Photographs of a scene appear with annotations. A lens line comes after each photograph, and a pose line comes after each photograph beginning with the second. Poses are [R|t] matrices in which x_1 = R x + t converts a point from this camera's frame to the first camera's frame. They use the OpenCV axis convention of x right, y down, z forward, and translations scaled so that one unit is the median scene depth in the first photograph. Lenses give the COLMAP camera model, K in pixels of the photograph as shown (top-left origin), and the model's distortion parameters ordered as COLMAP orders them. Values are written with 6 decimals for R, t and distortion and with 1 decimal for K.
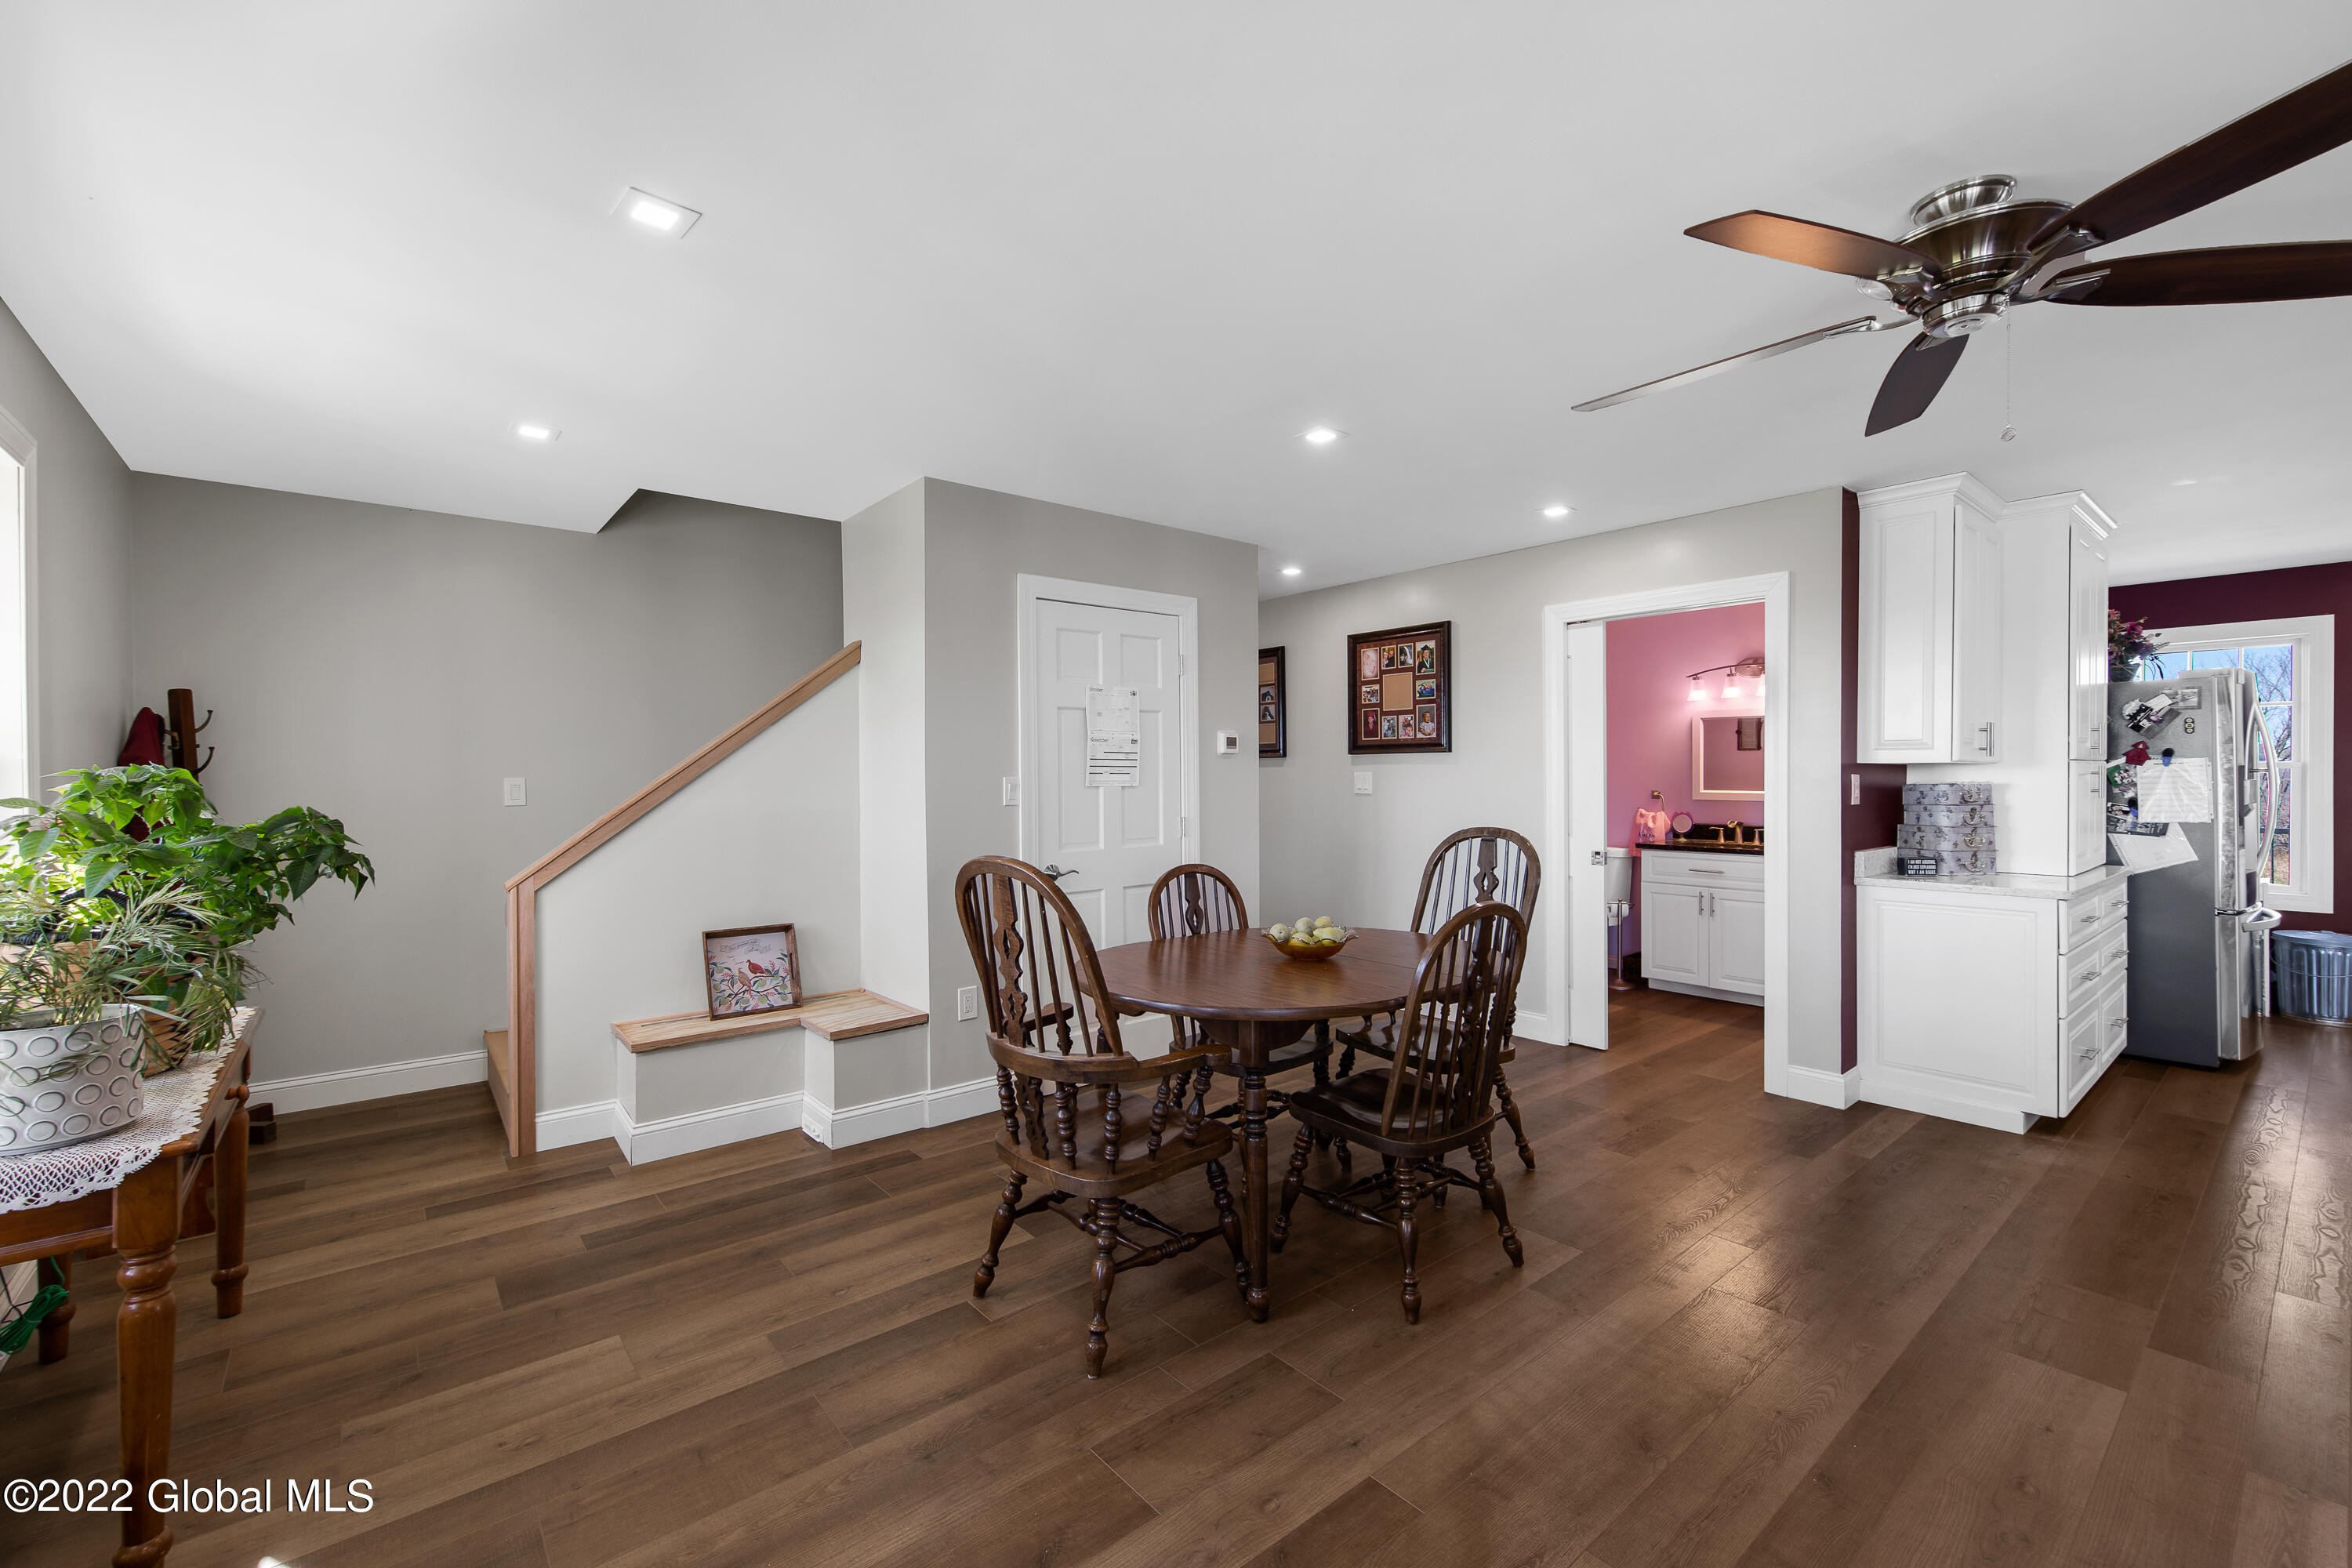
lens RADIAL K [[1021.8, 0, 1212.0], [0, 1021.8, 793.7], [0, 0, 1]] dist [-0.000213, 0.000570]
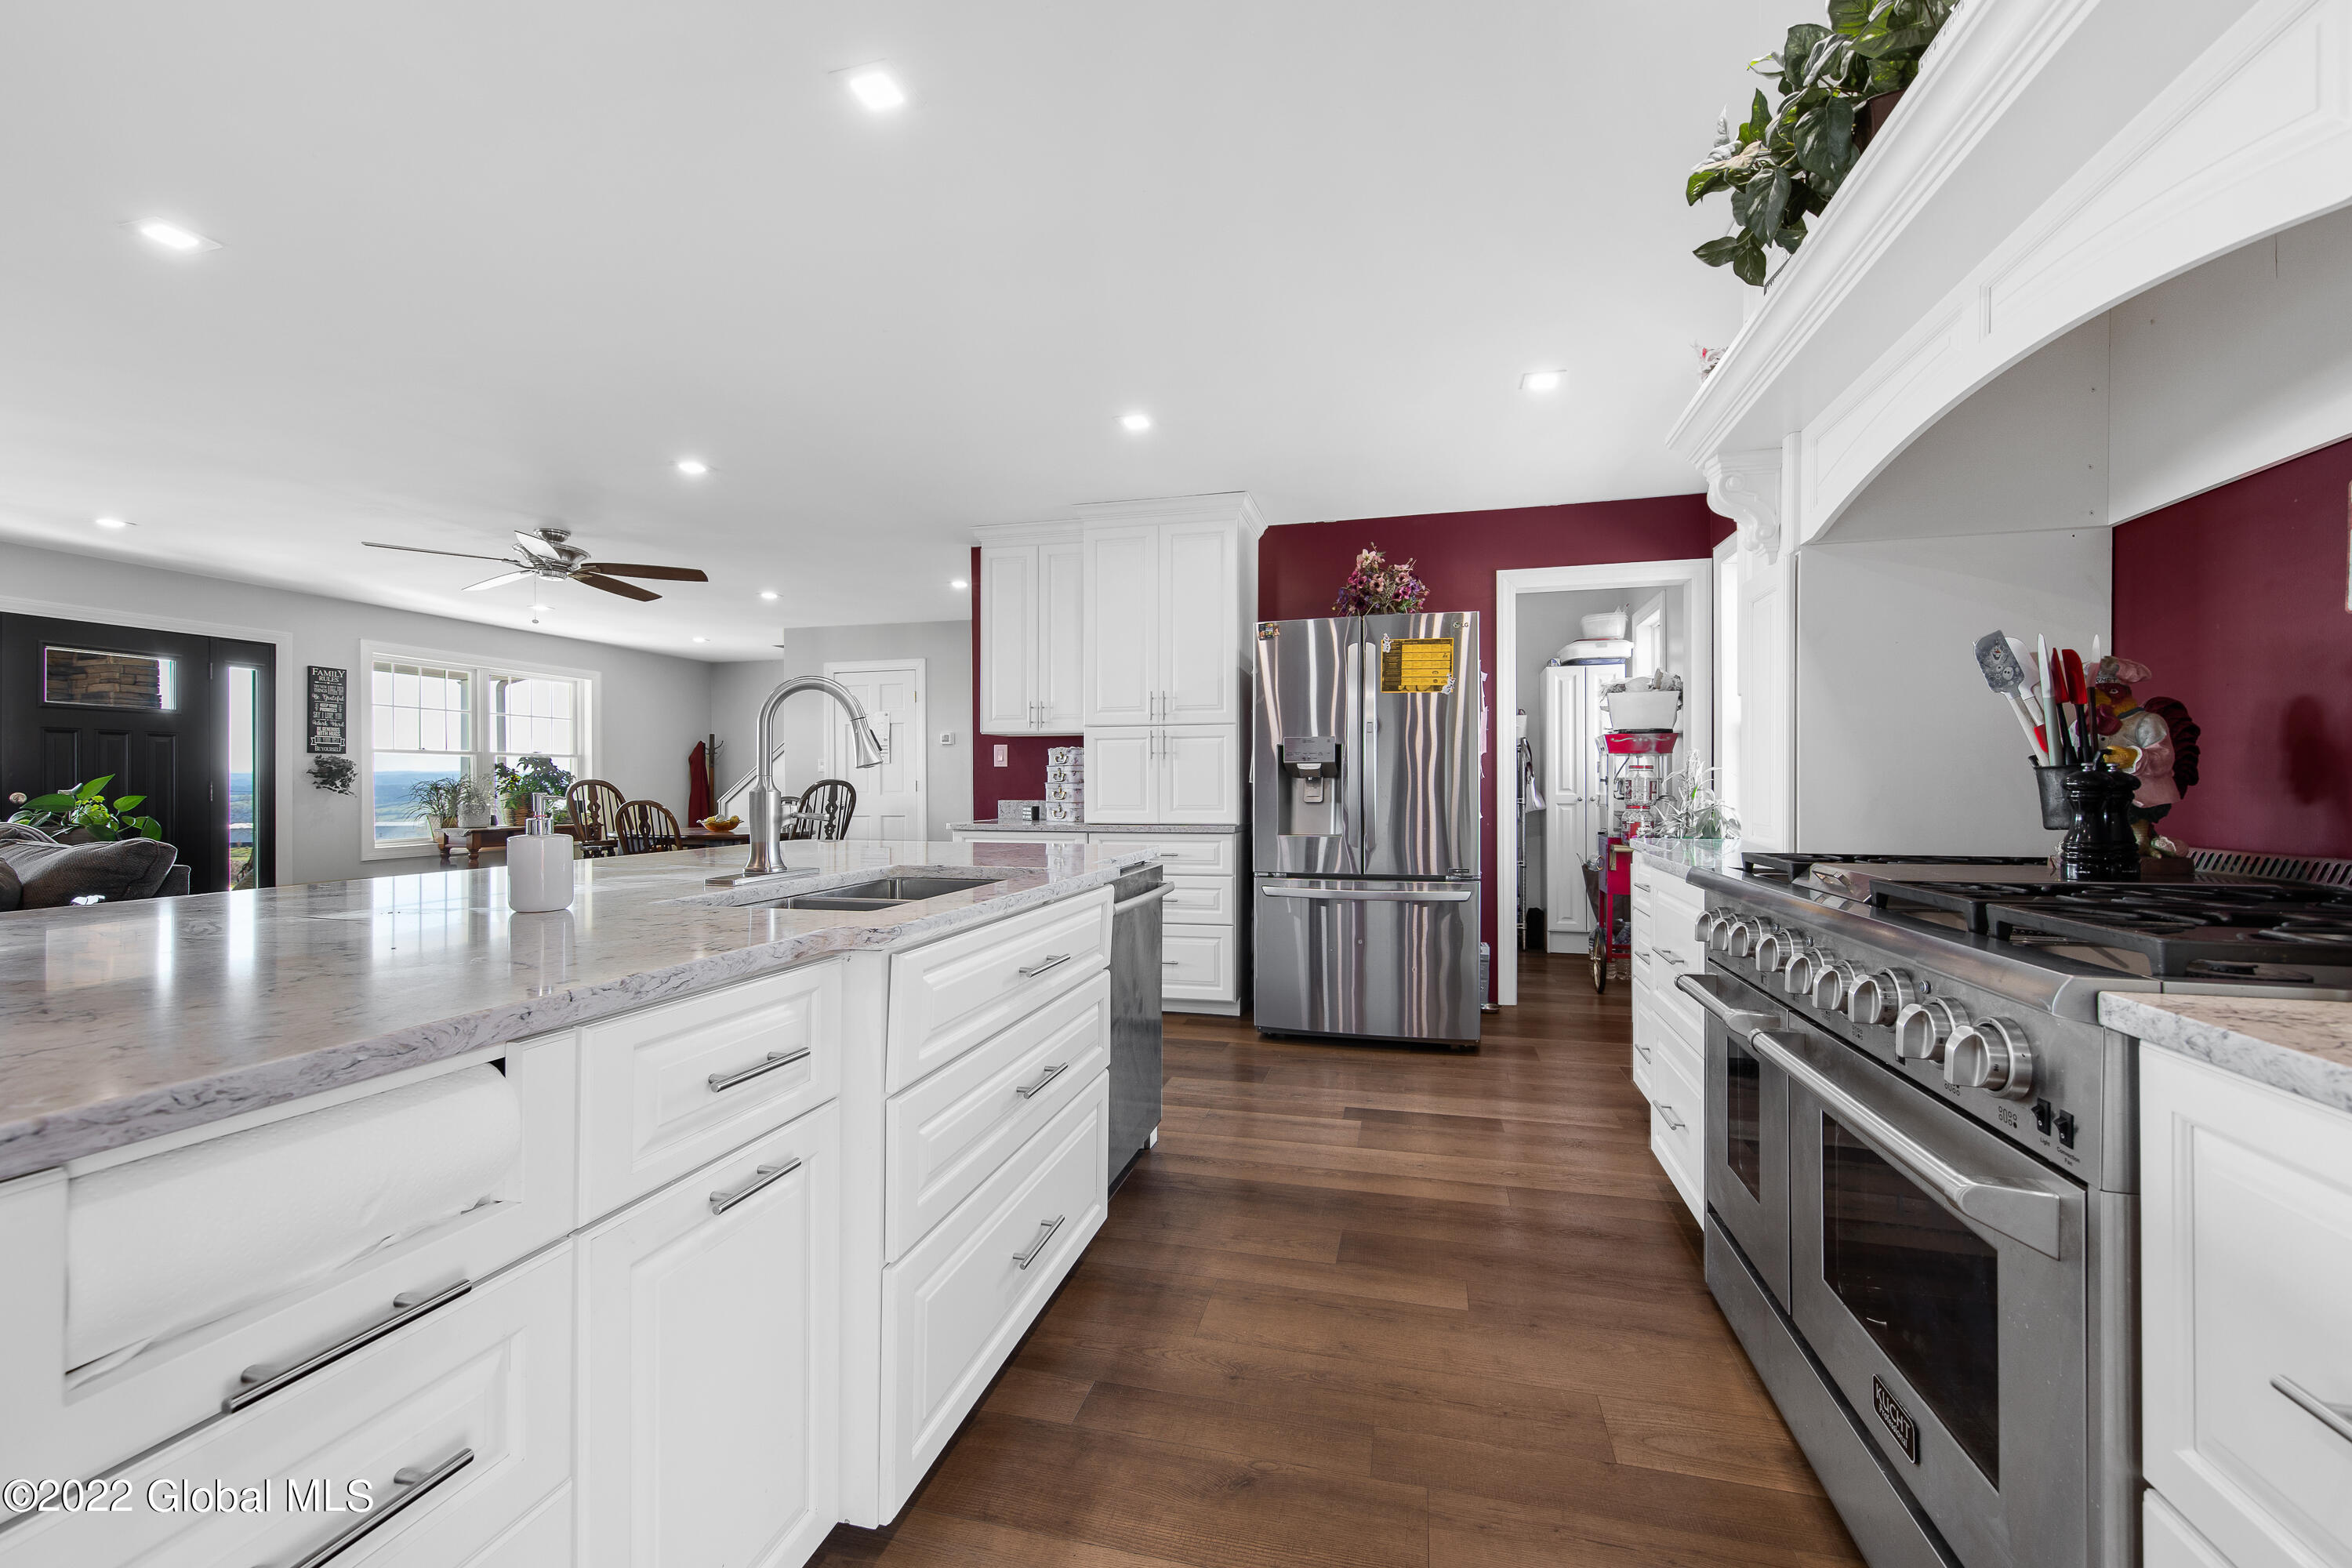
lens RADIAL K [[902.5, 0, 1215.6], [0, 902.5, 774.3], [0, 0, 1]] dist [0.007108, -0.000785]
pose [[0.618206, -0.009229, -0.785962, 1.697309], [-0.017053, 0.999538, -0.025150, 0.045321], [0.785831, 0.028951, 0.617763, 0.449979]]
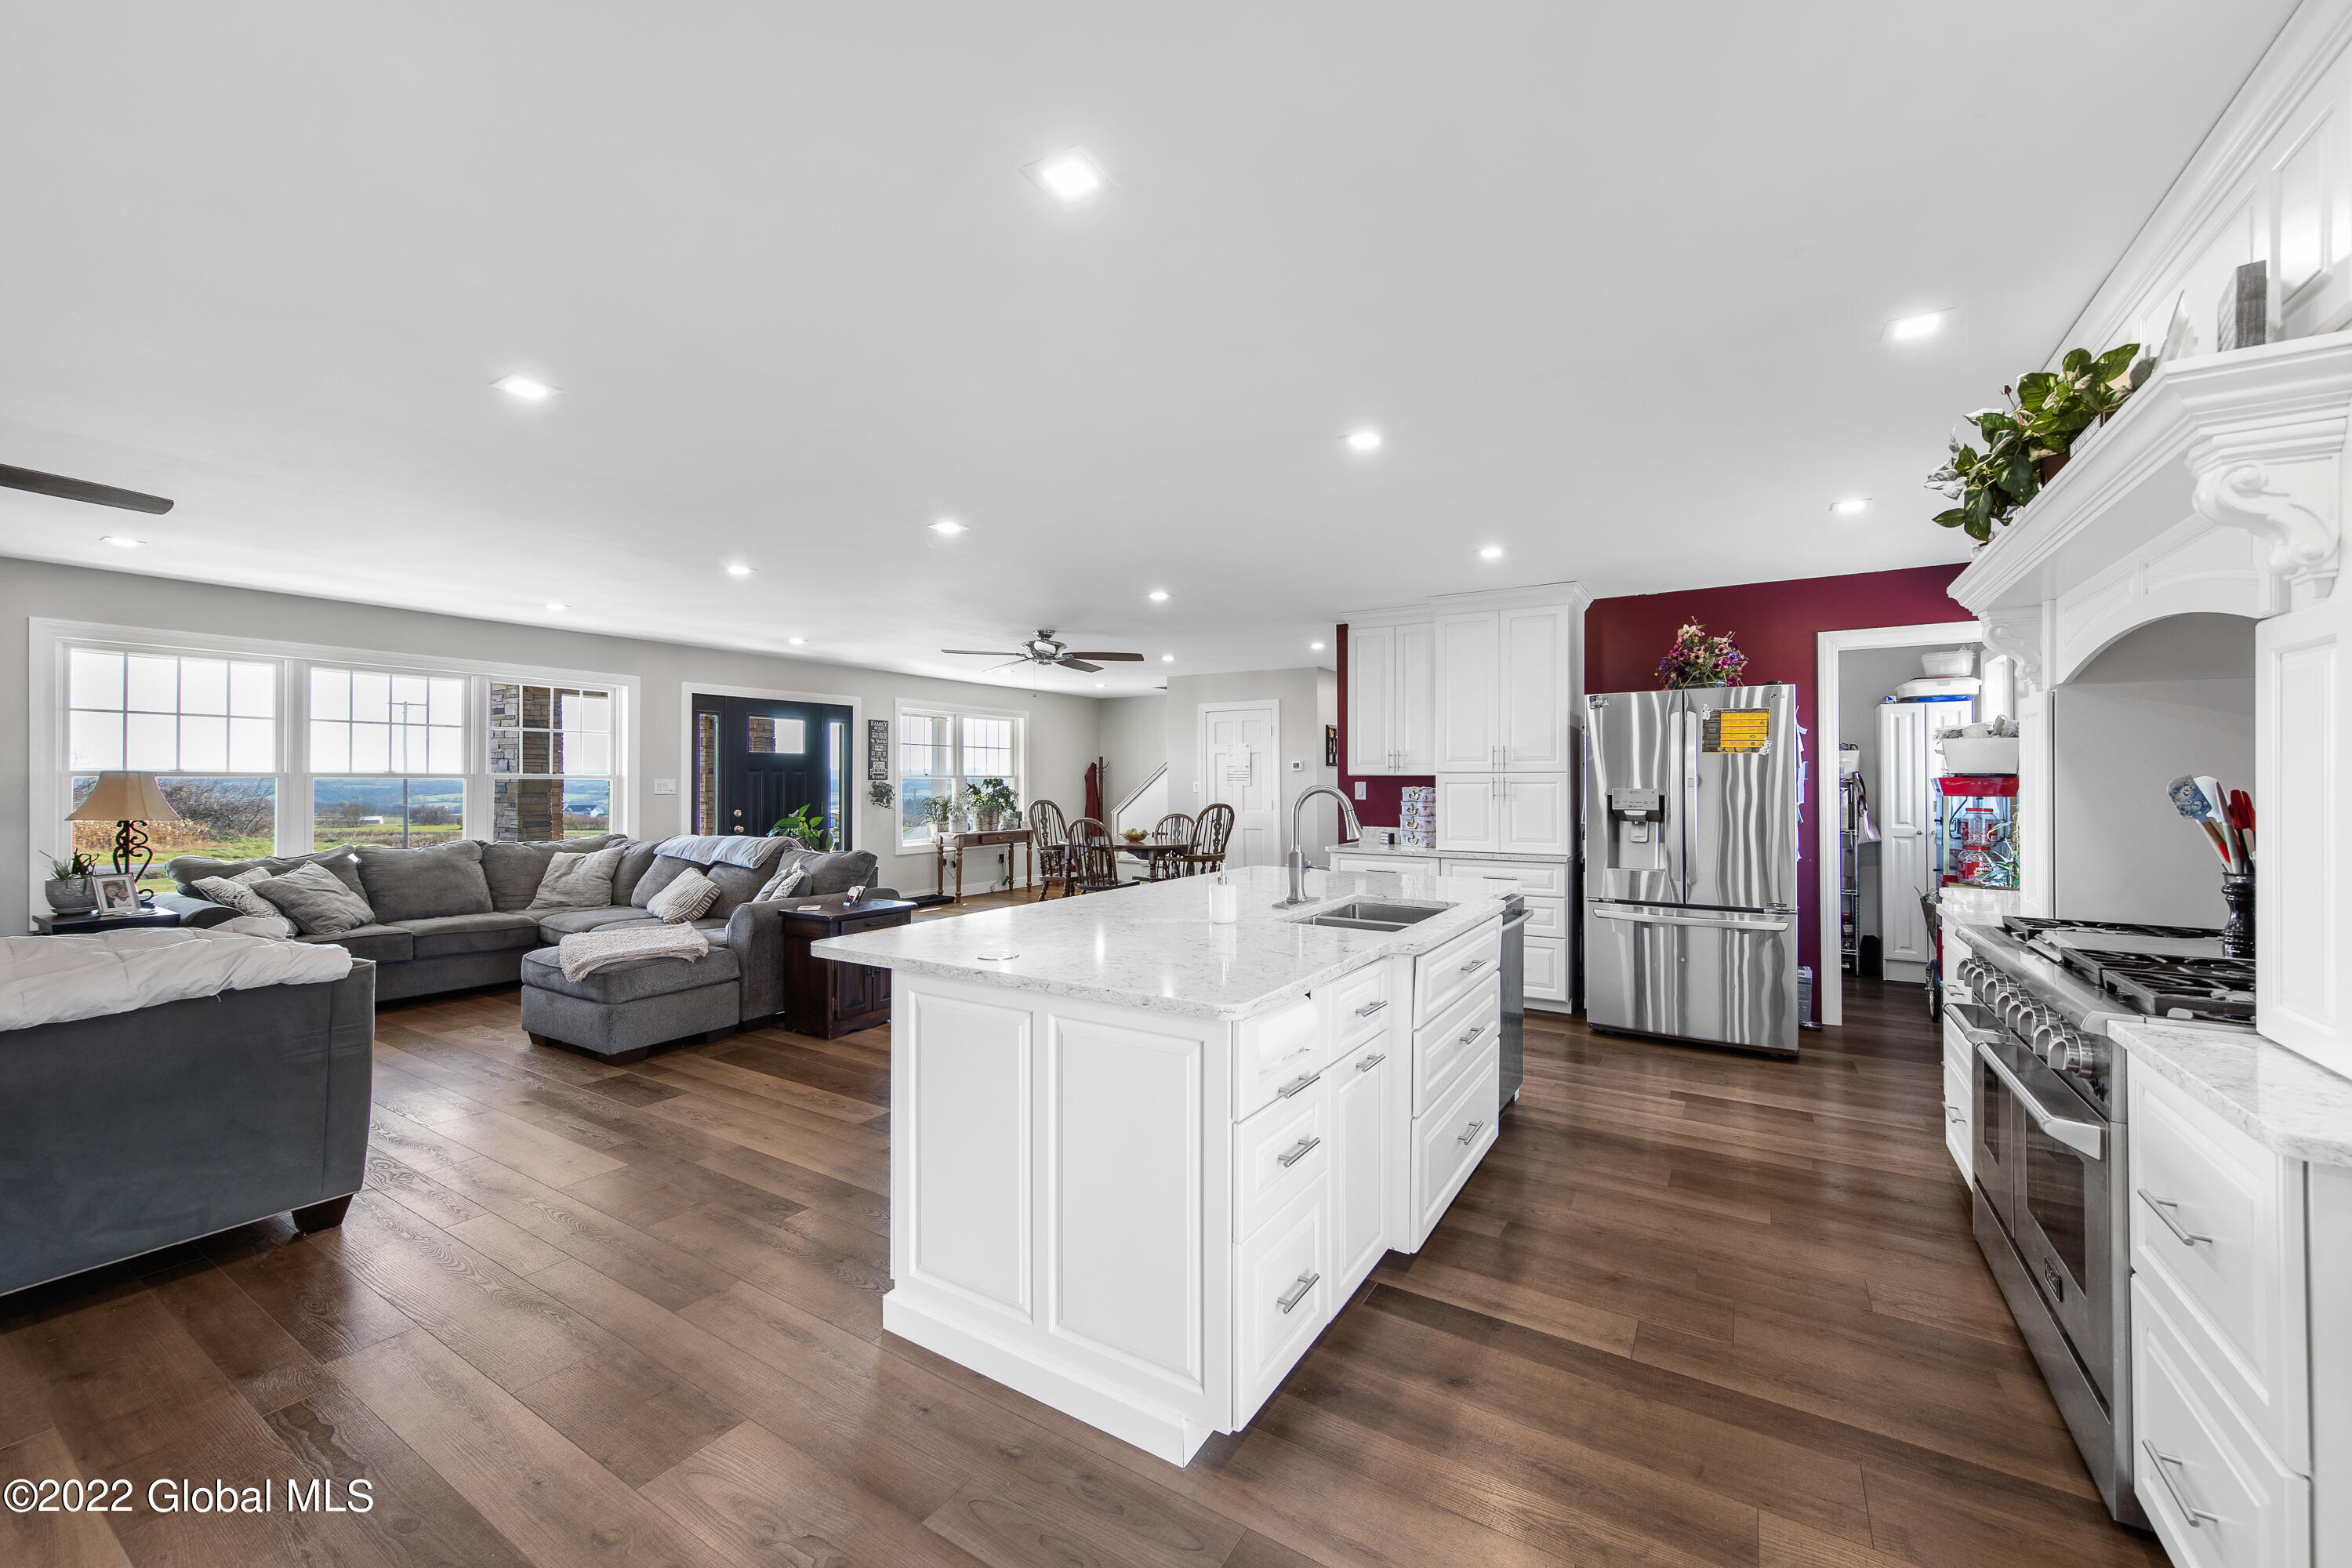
lens RADIAL K [[902.5, 0, 1213.7], [0, 902.5, 766.9], [0, 0, 1]] dist [0.007108, -0.000785]
pose [[0.343919, -0.011306, -0.938931, 1.894343], [-0.020875, 0.999588, -0.019683, -0.008202], [0.938767, 0.026369, 0.343541, 0.228560]]
